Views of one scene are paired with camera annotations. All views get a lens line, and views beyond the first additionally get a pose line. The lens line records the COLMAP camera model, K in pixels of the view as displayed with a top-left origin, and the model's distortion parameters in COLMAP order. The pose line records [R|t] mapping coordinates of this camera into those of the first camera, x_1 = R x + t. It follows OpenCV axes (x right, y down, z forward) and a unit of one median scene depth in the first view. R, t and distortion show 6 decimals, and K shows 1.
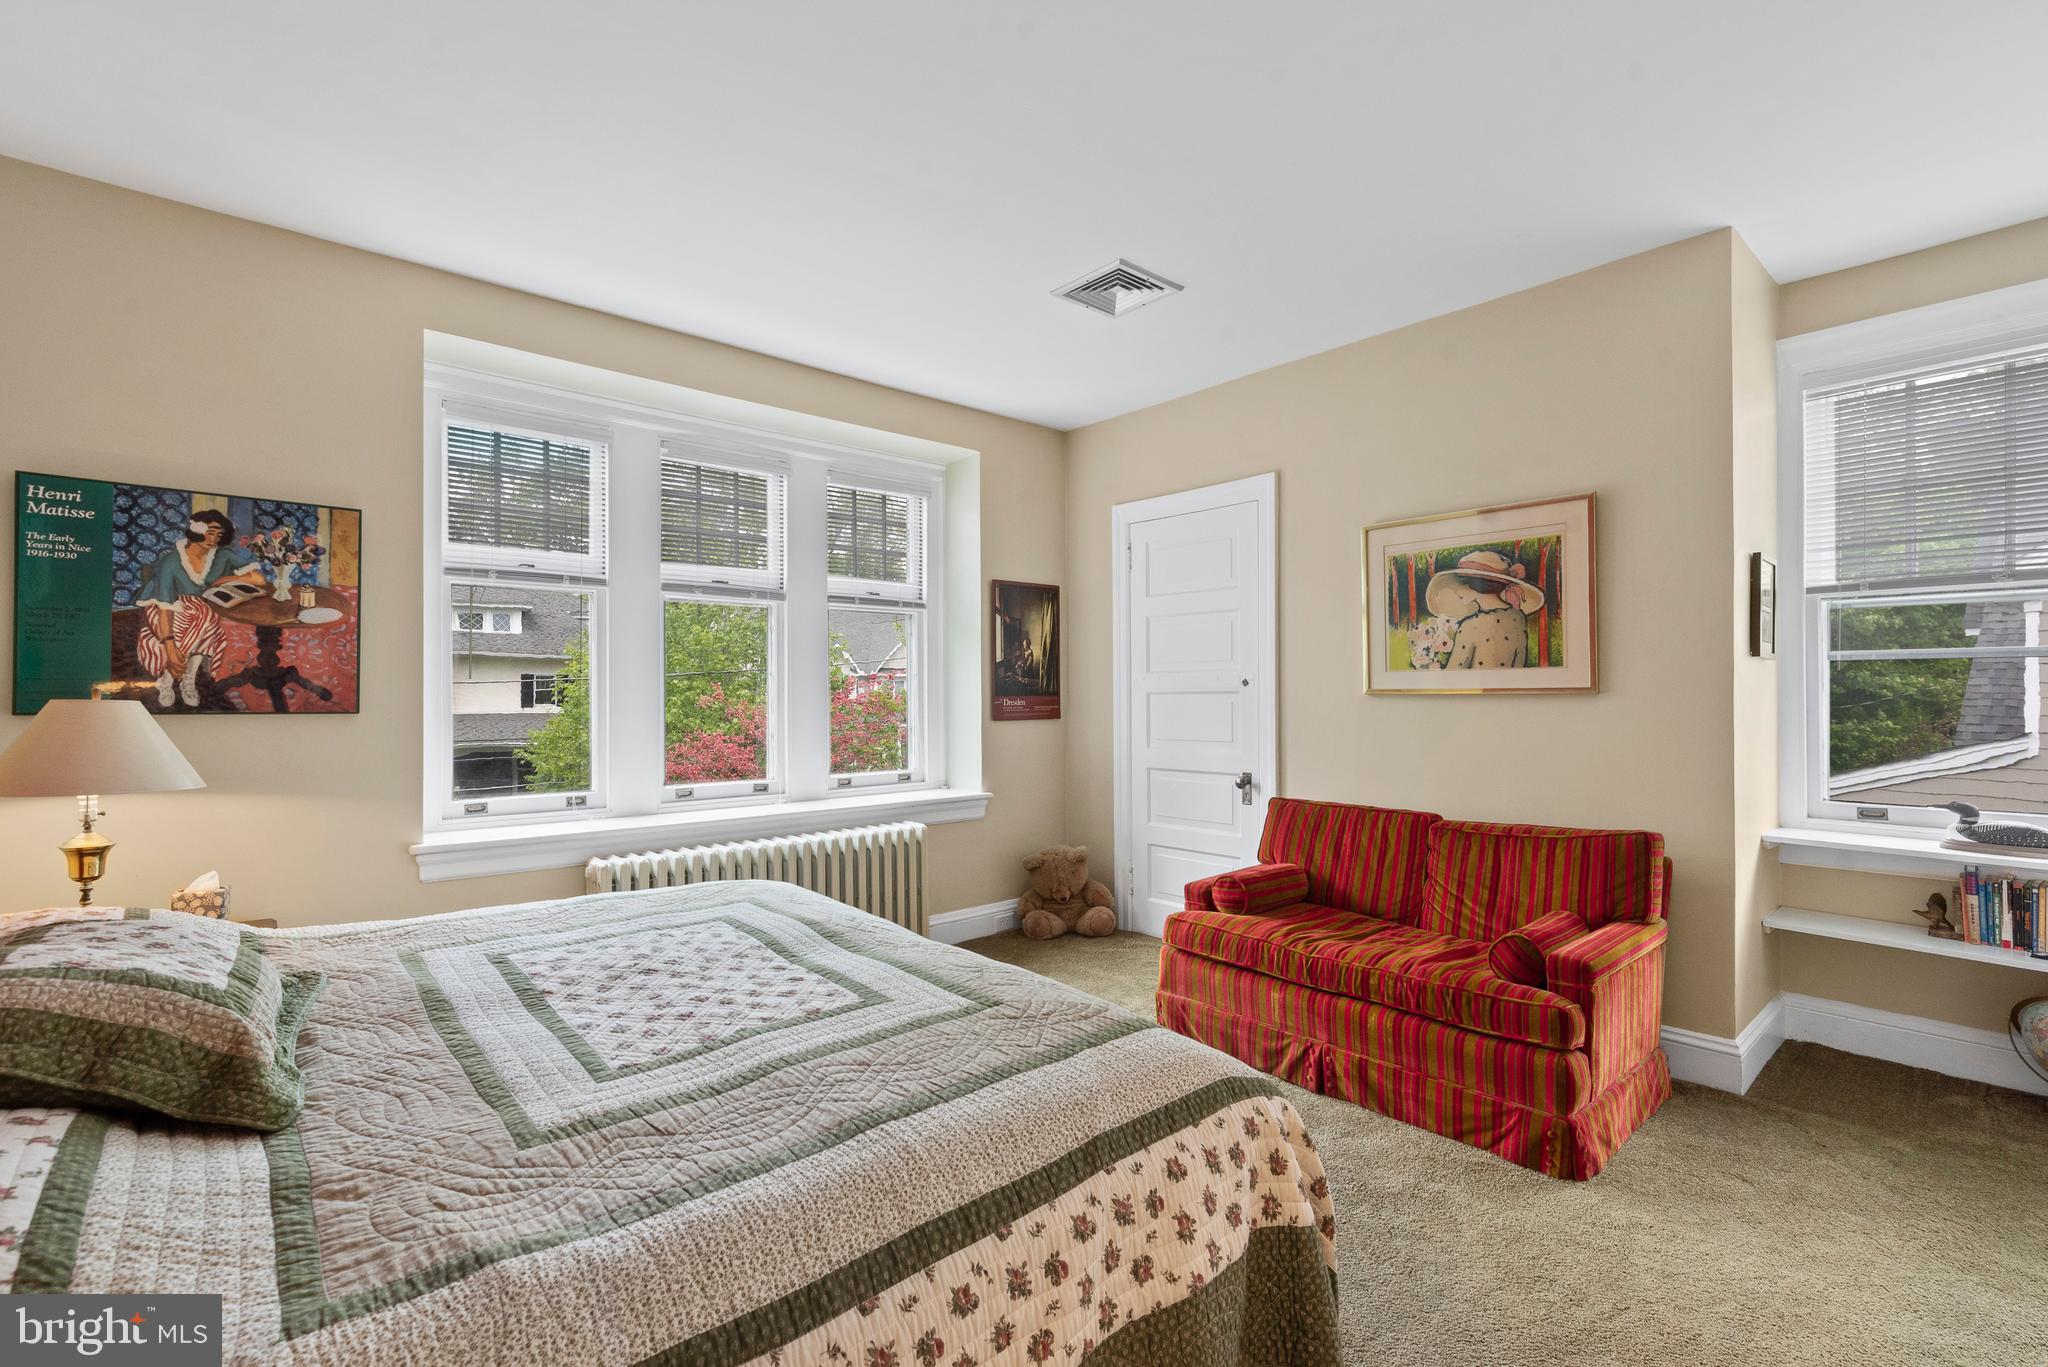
lens RADIAL K [[901.4, 0, 1021.2], [0, 901.4, 693.5], [0, 0, 1]] dist [0.001793, 0.000235]
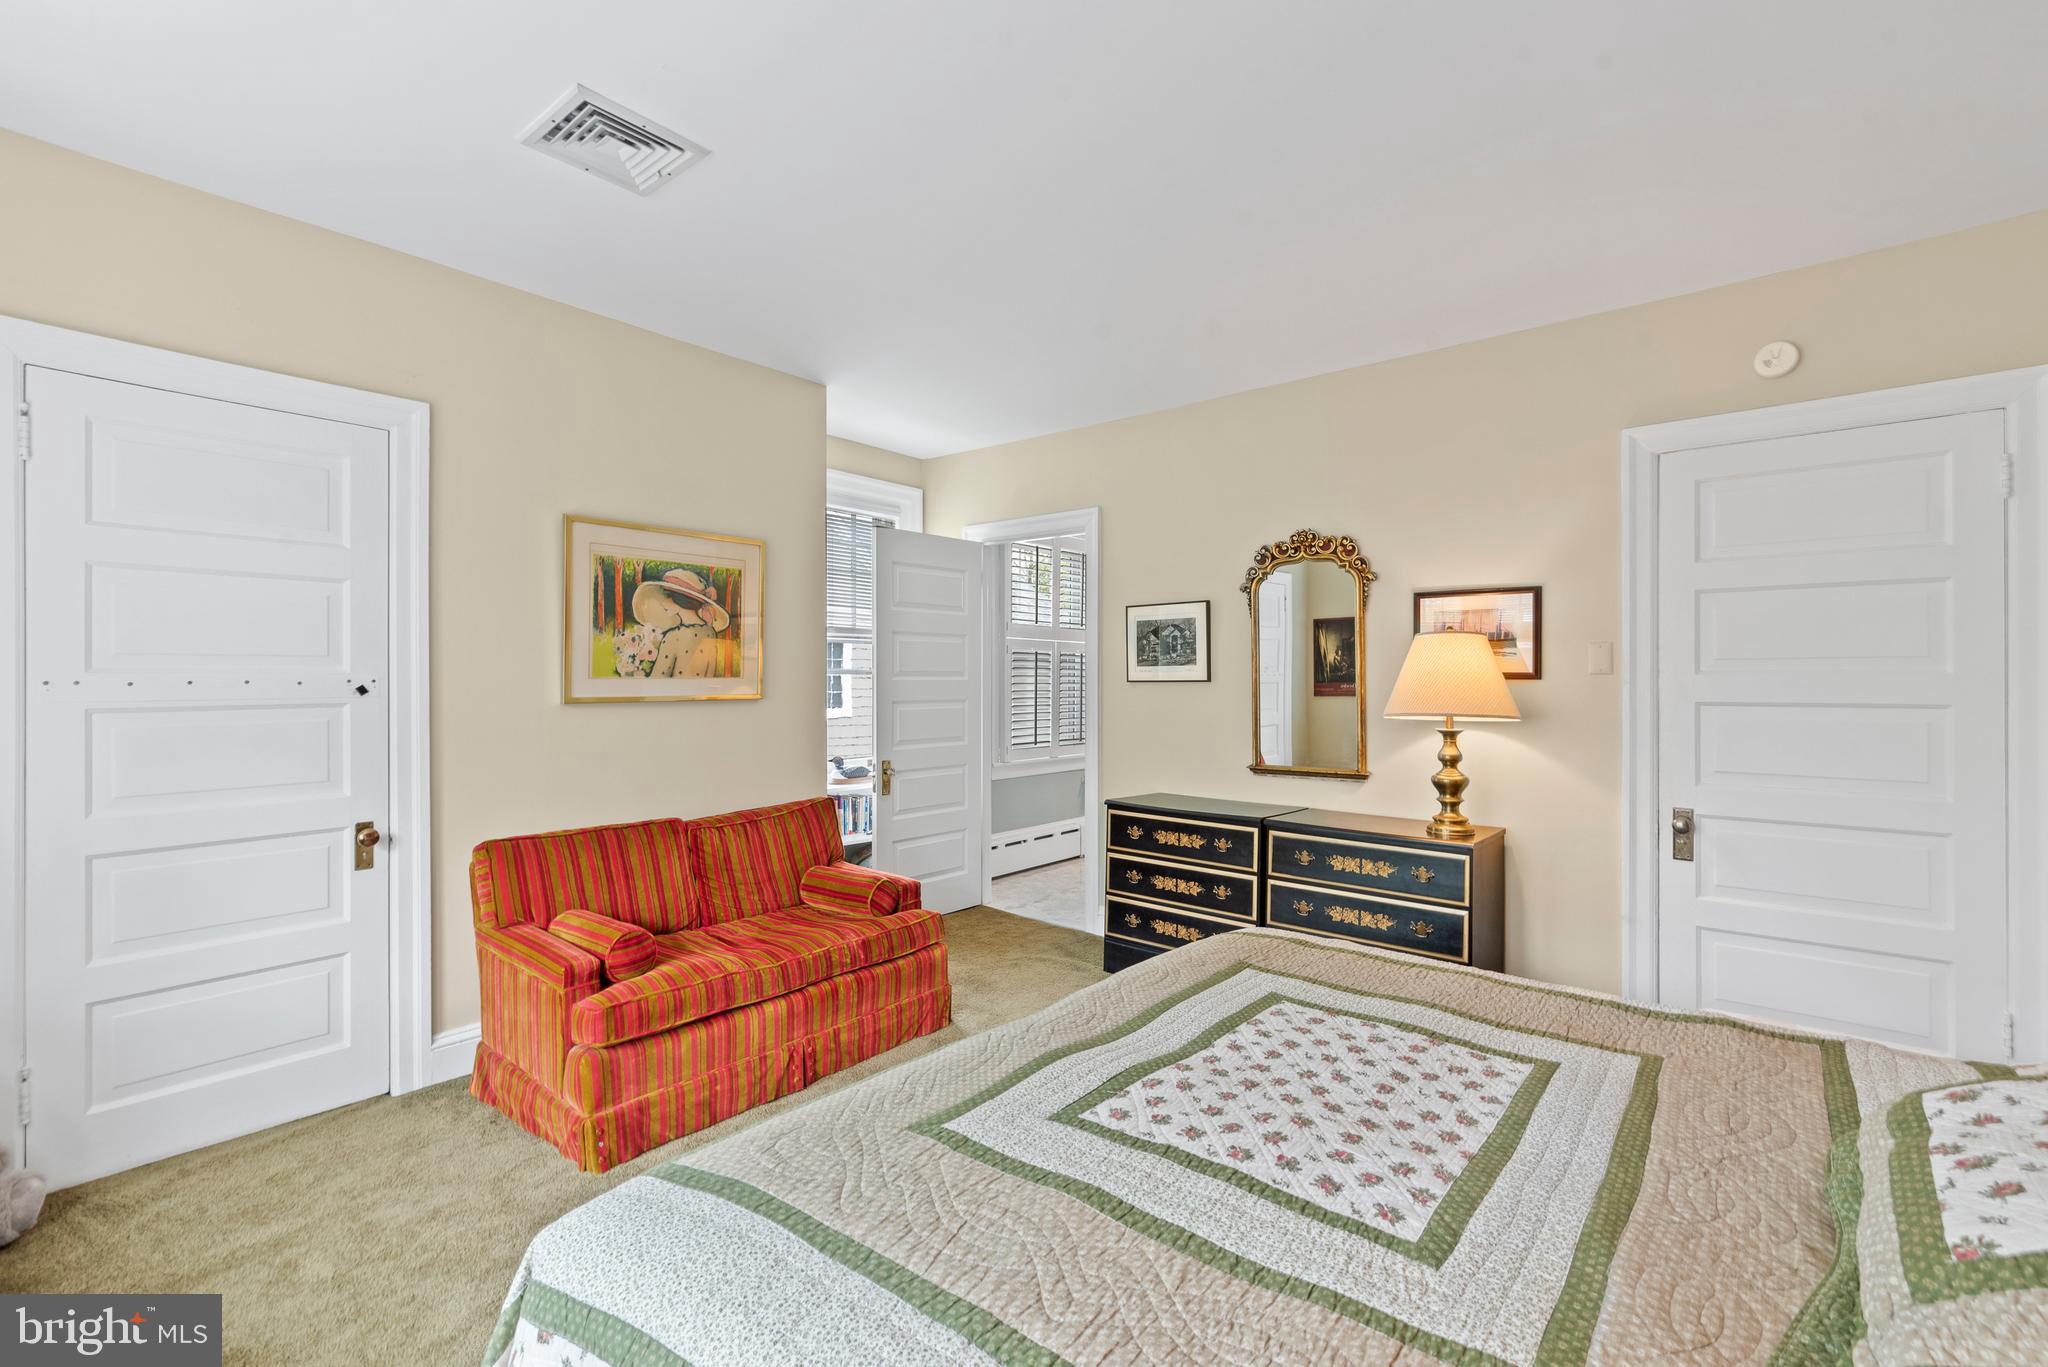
lens RADIAL K [[885.6, 0, 1026.9], [0, 885.6, 674.9], [0, 0, 1]] dist [0.001289, 0.000147]
pose [[-0.149714, 0.005515, 0.988714, -0.610597], [0.000837, 0.999985, -0.005451, -0.024632], [-0.988729, 0.000012, -0.149717, 0.754377]]
